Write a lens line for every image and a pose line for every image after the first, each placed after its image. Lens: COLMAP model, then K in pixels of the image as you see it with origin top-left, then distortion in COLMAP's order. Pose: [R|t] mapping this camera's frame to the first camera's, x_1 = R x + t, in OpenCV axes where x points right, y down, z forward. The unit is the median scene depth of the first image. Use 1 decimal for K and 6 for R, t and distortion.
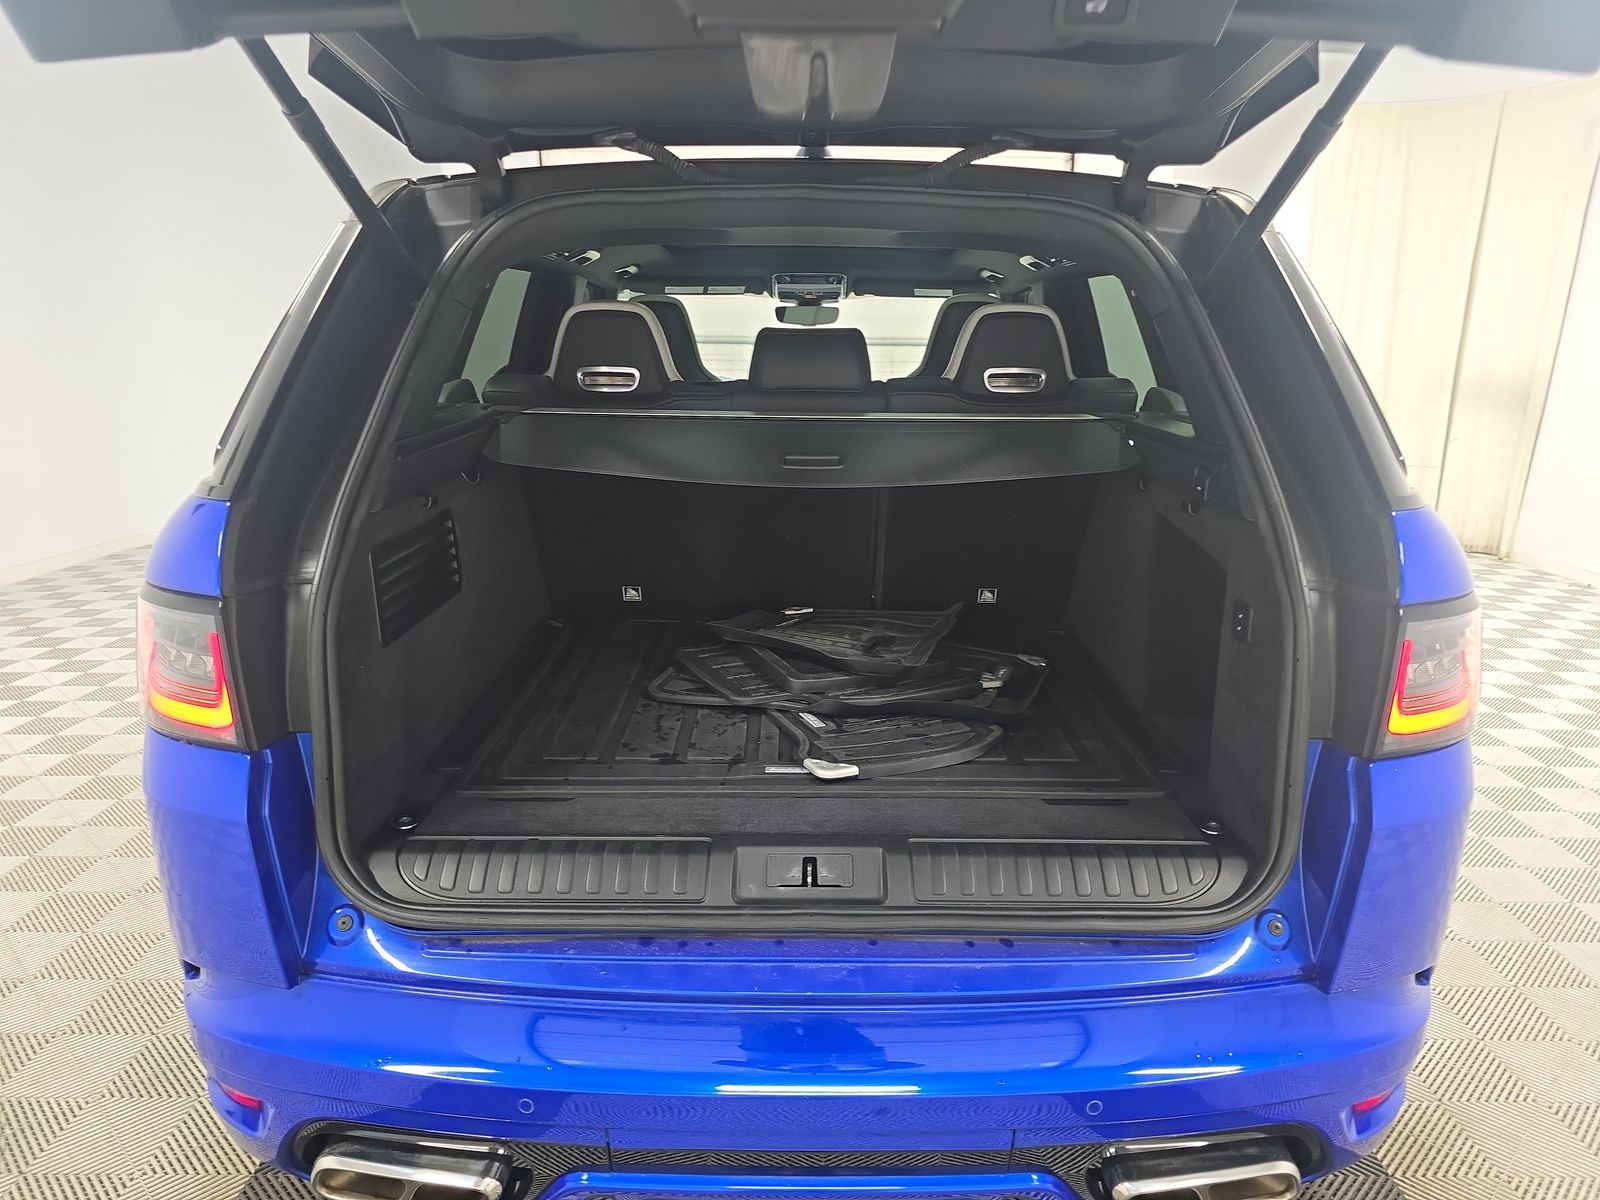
lens RADIAL K [[1067.9, 0, 800.0], [0, 1067.9, 600.0], [0, 0, 1]] dist [-0.001768, -0.007336]
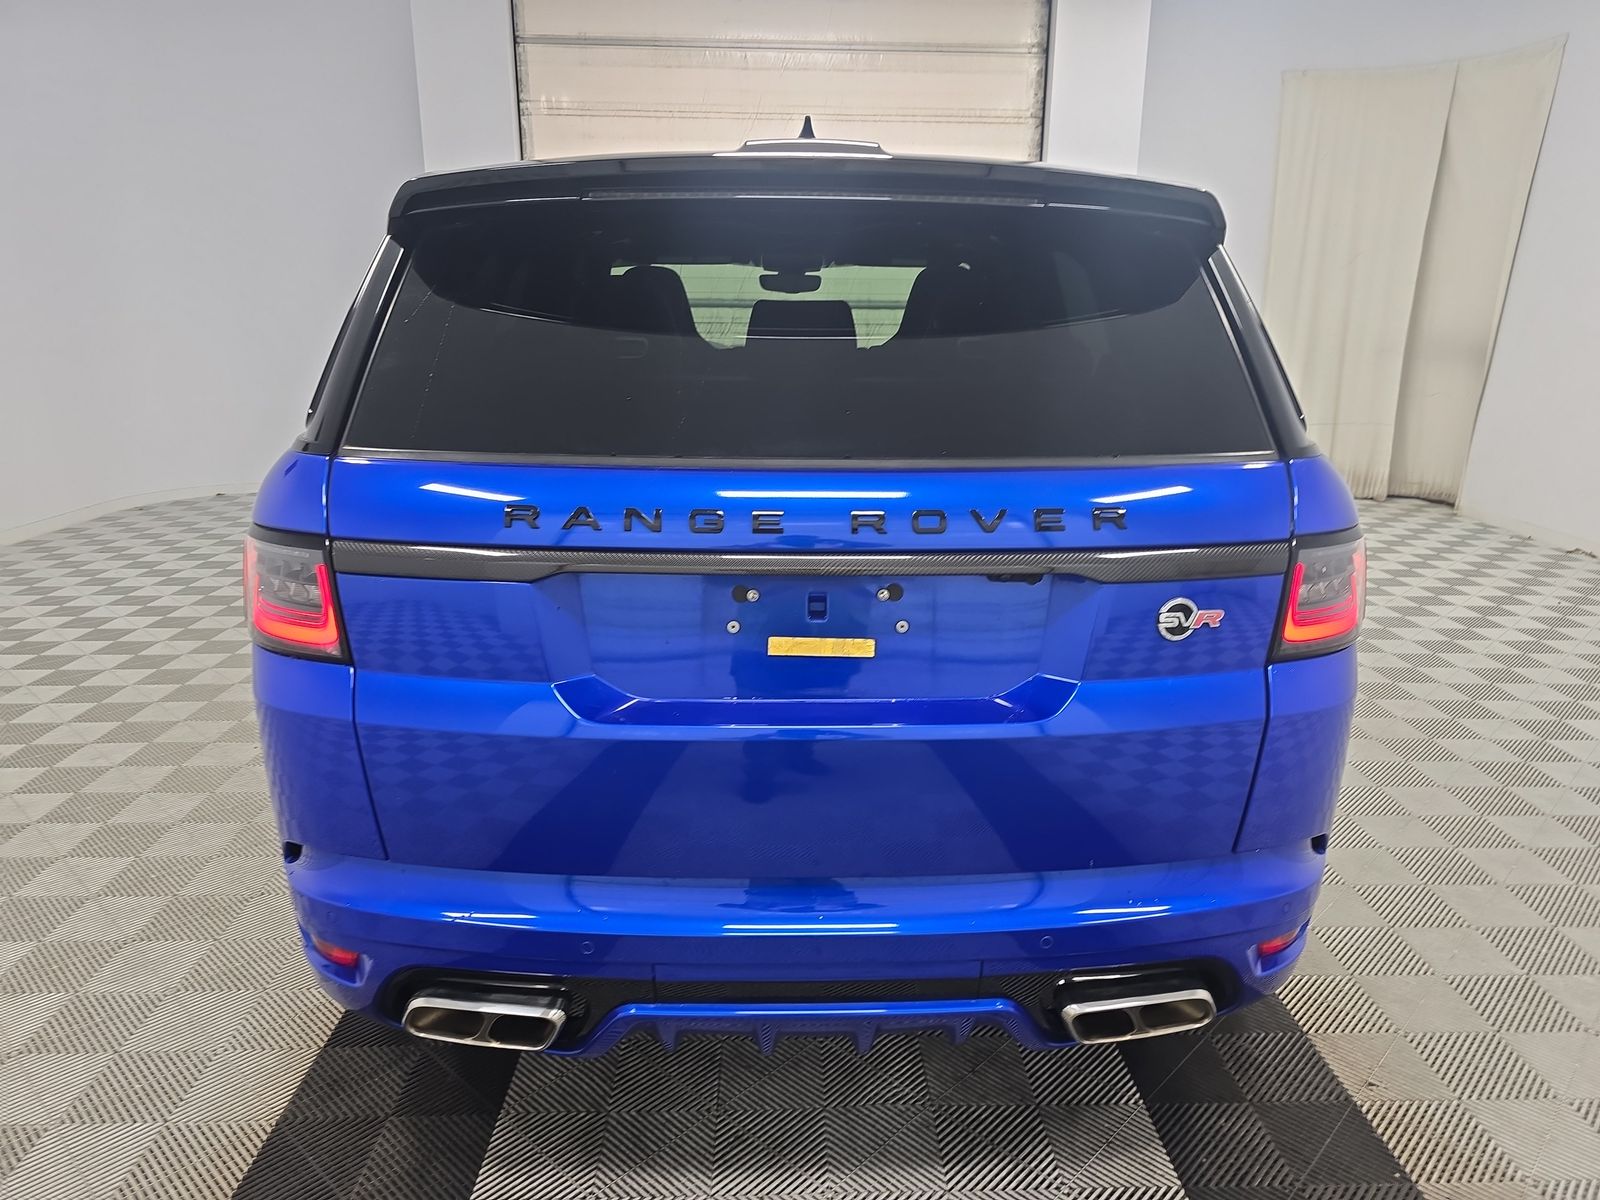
lens RADIAL K [[1098.1, 0, 800.0], [0, 1098.1, 600.0], [0, 0, 1]] dist [-0.003306, 0.000589]
pose [[0.999585, -0.008199, 0.027625, -0.028654], [0.007338, 0.999489, 0.031104, 0.024155], [-0.027866, -0.030888, 0.999134, -0.172115]]
